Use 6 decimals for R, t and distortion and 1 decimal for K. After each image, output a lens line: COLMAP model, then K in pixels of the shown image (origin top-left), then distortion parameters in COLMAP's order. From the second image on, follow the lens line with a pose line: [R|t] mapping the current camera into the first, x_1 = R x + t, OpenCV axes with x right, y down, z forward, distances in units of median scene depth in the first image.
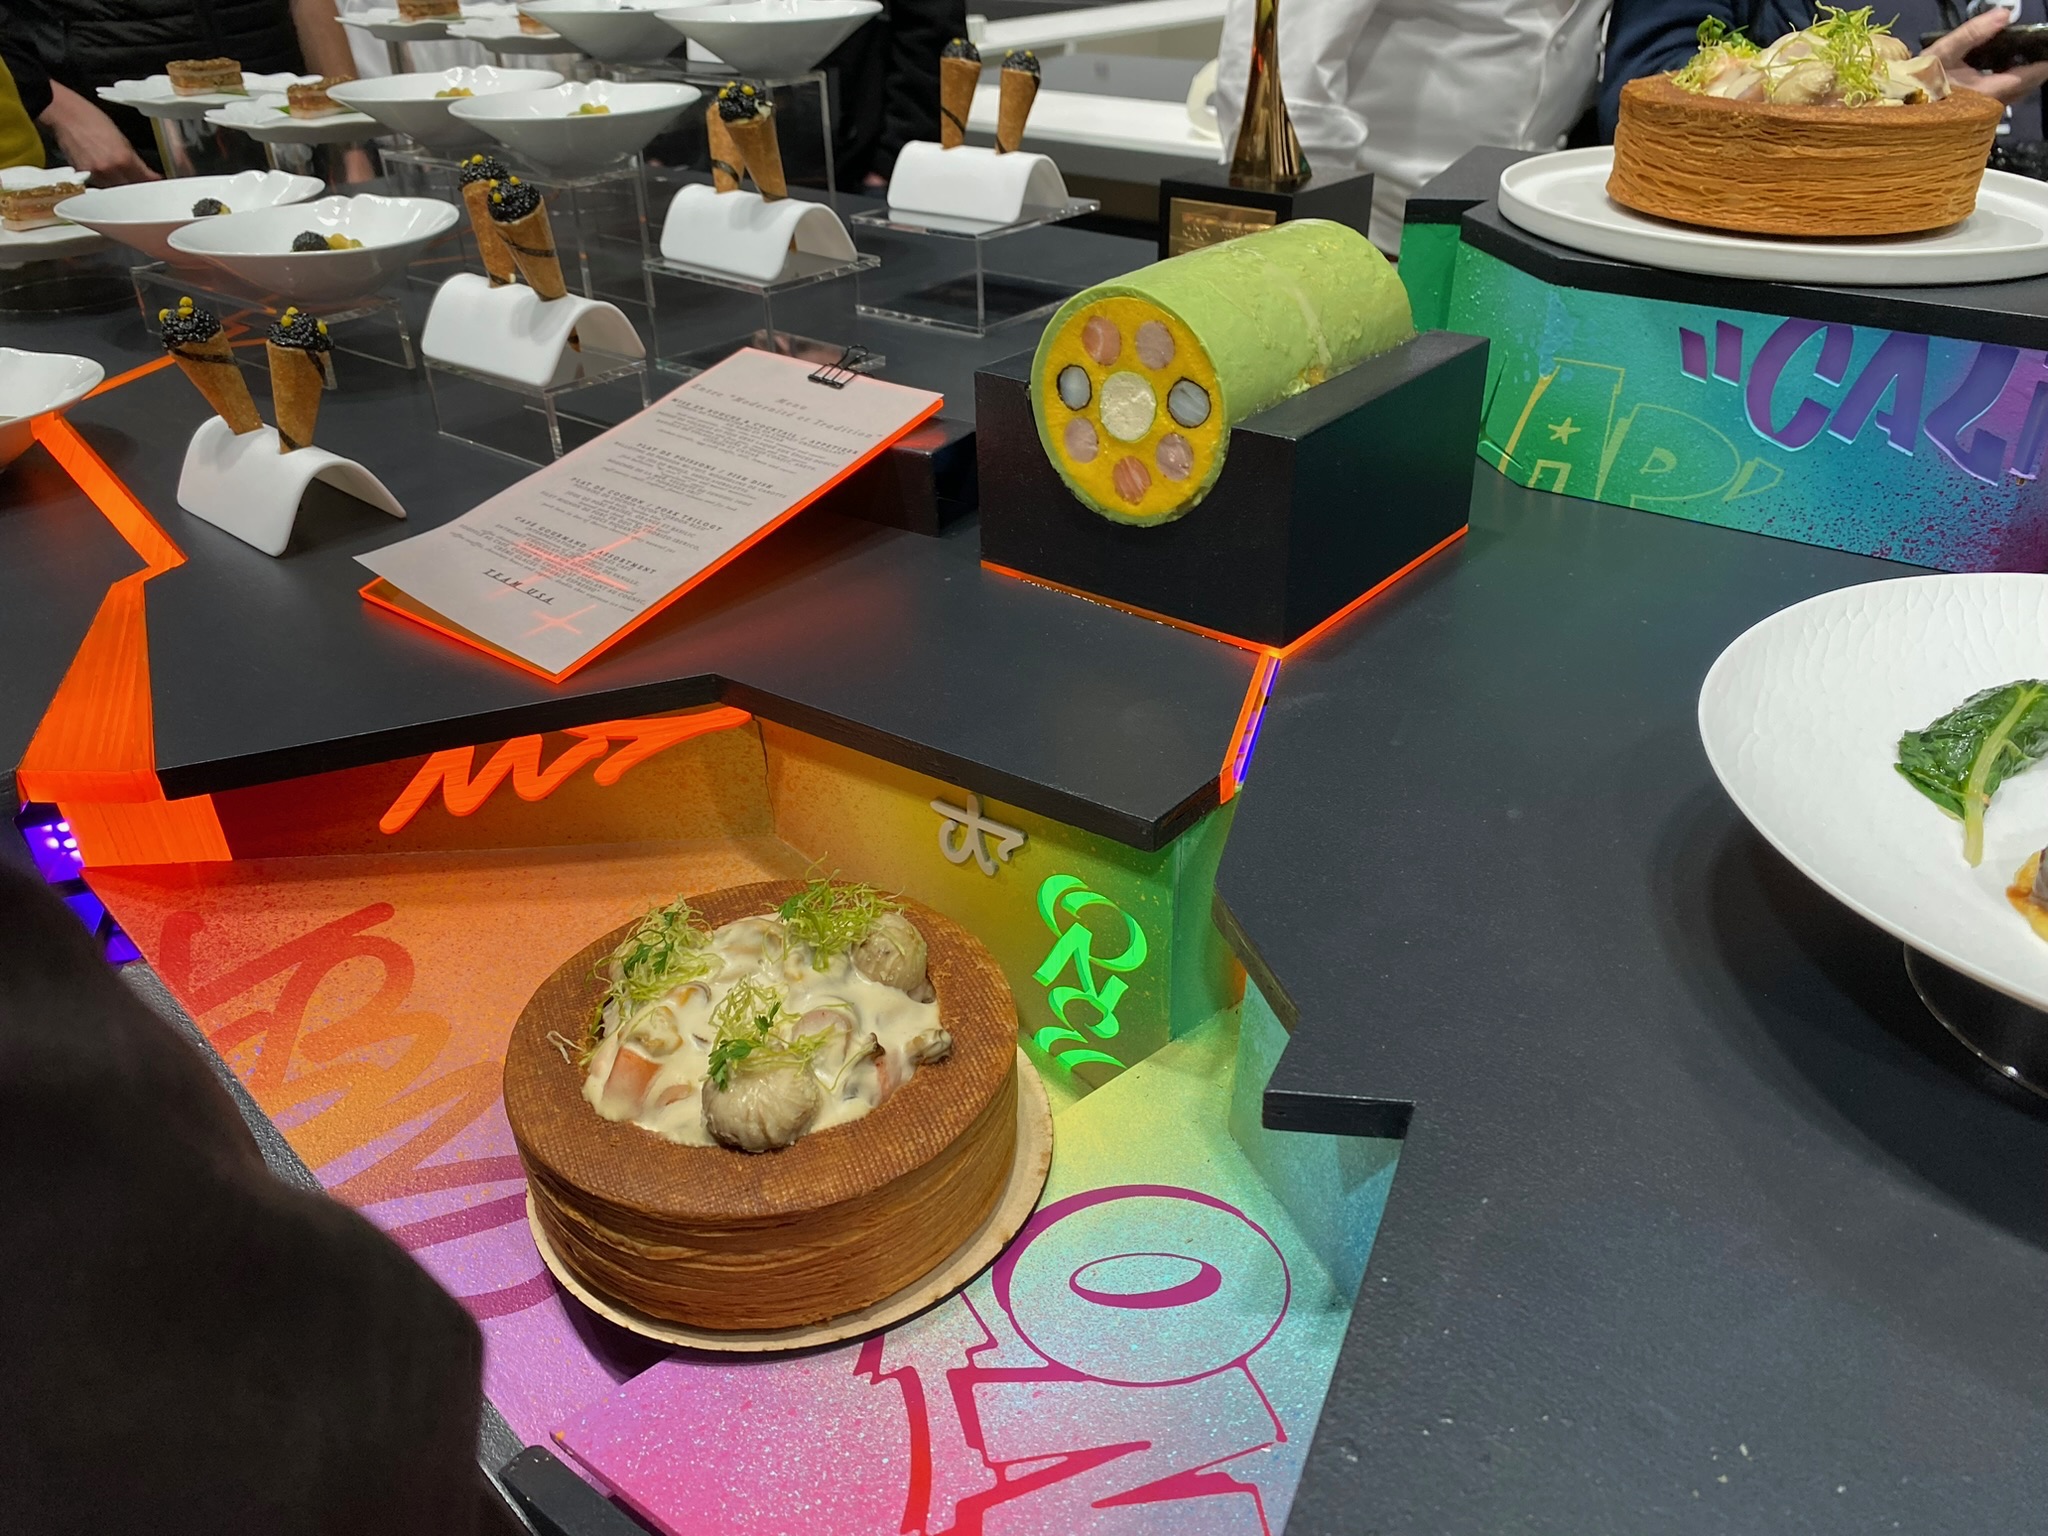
lens RADIAL K [[1560.1, 0, 1026.7], [0, 1560.1, 763.4], [0, 0, 1]] dist [0.014584, -0.020604]
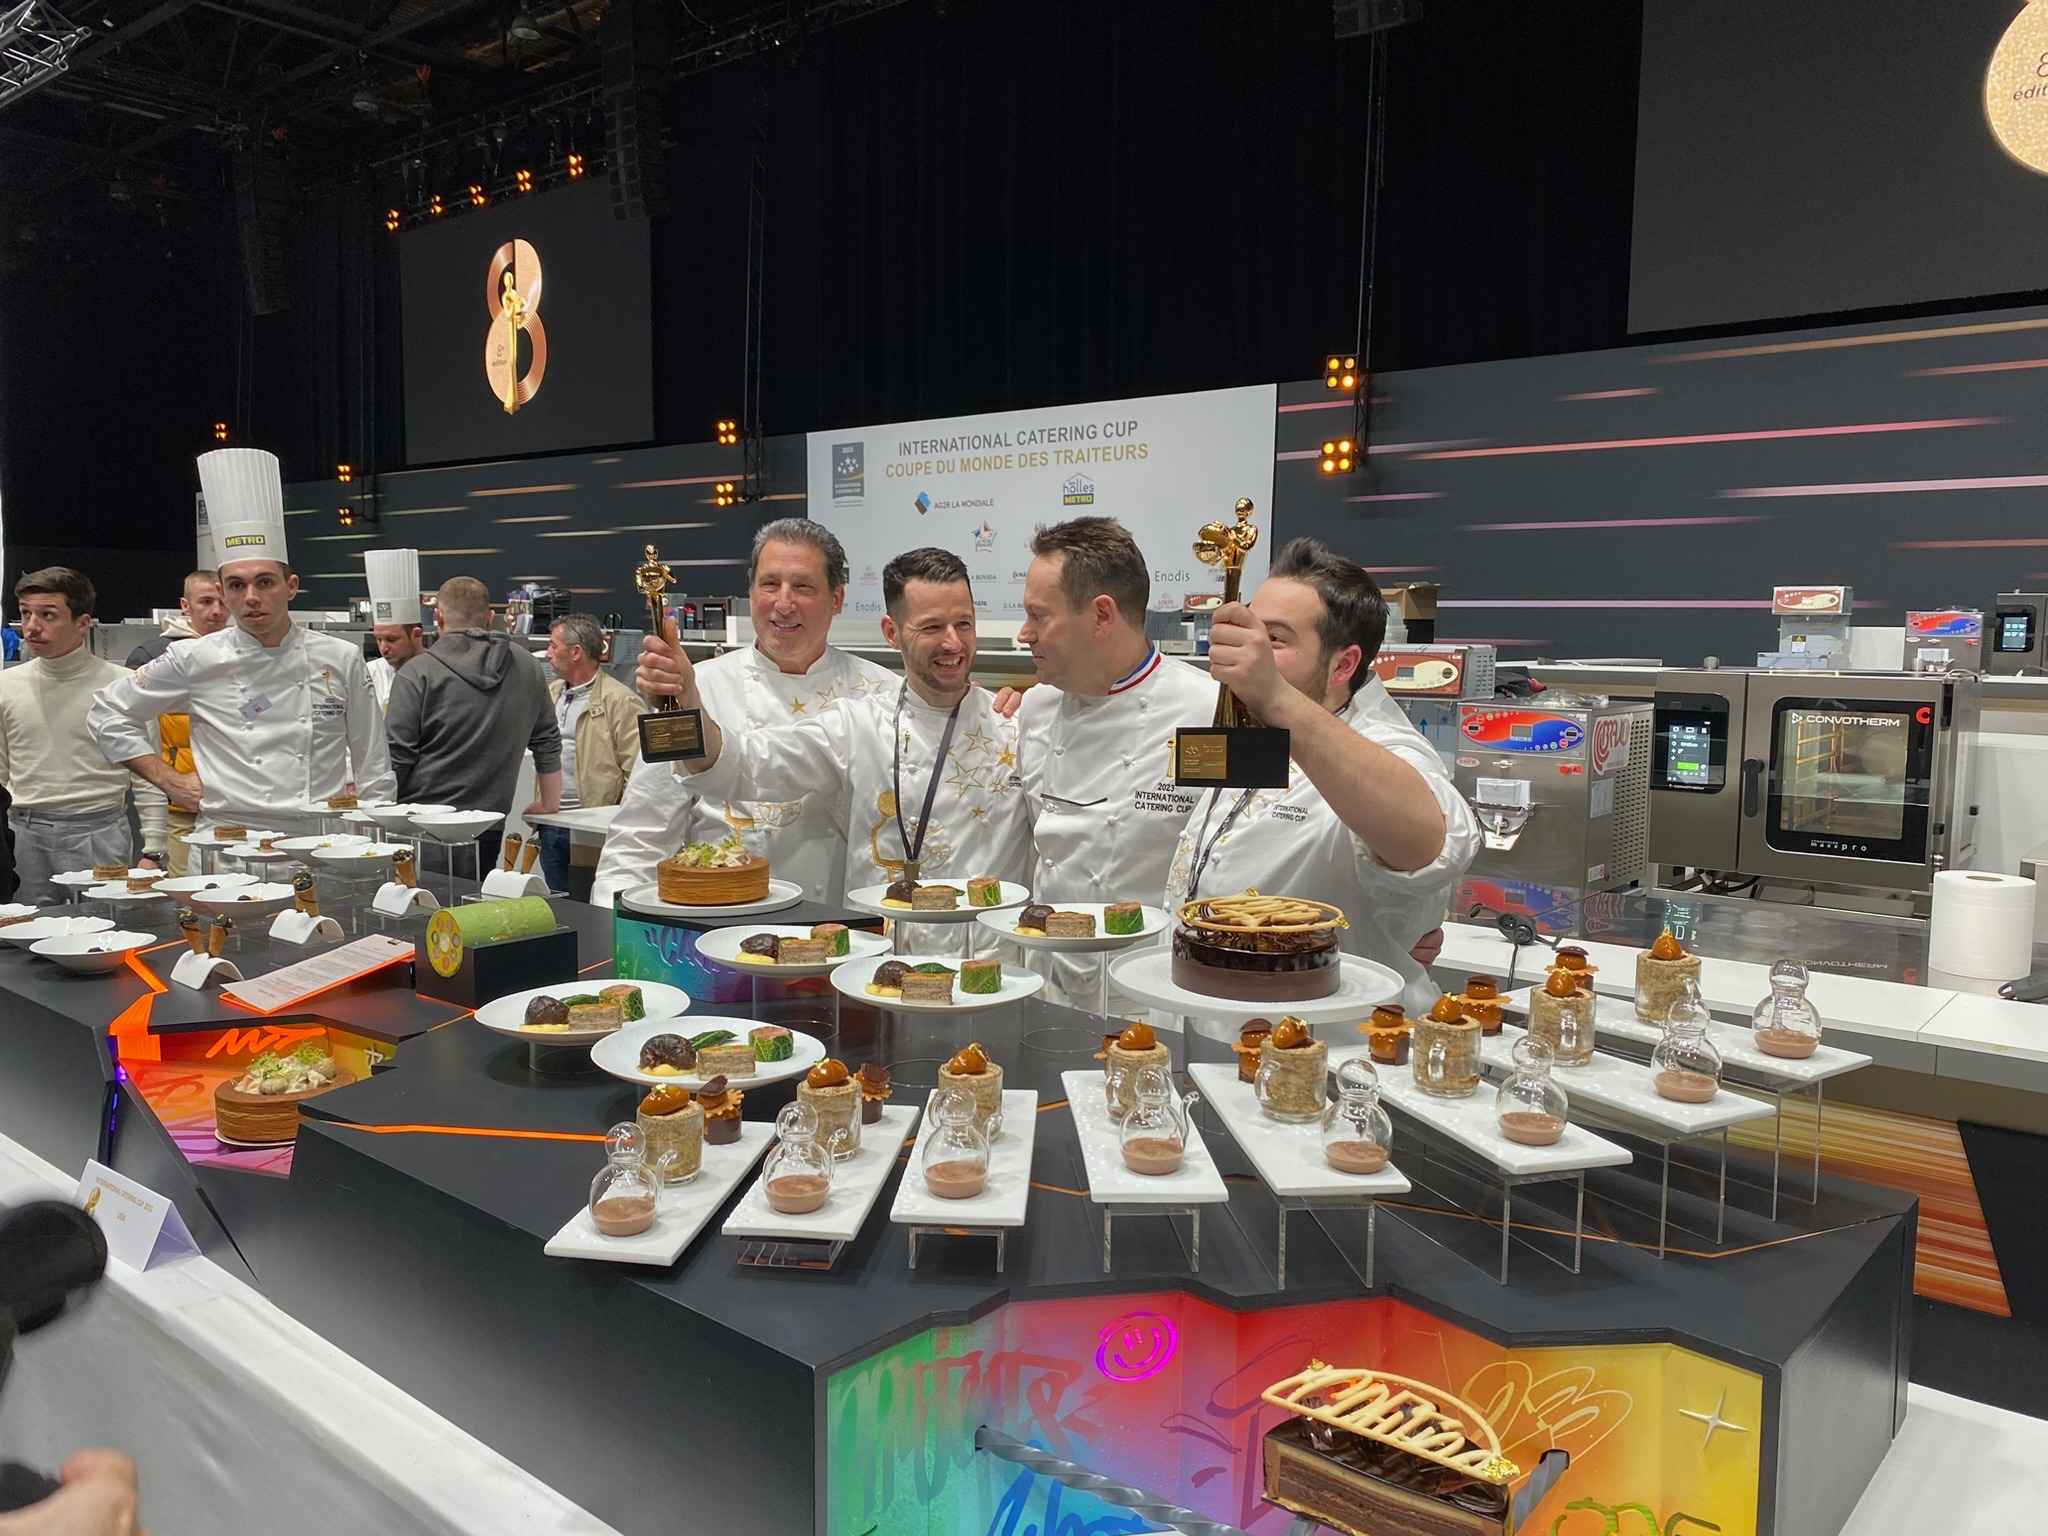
lens RADIAL K [[1560.1, 0, 1017.0], [0, 1560.1, 765.5], [0, 0, 1]] dist [0.014584, -0.020604]
pose [[0.999693, 0.023456, -0.007979, 1.215147], [-0.024632, 0.906291, -0.421935, 0.767114], [-0.002665, 0.422002, 0.906591, -2.100395]]
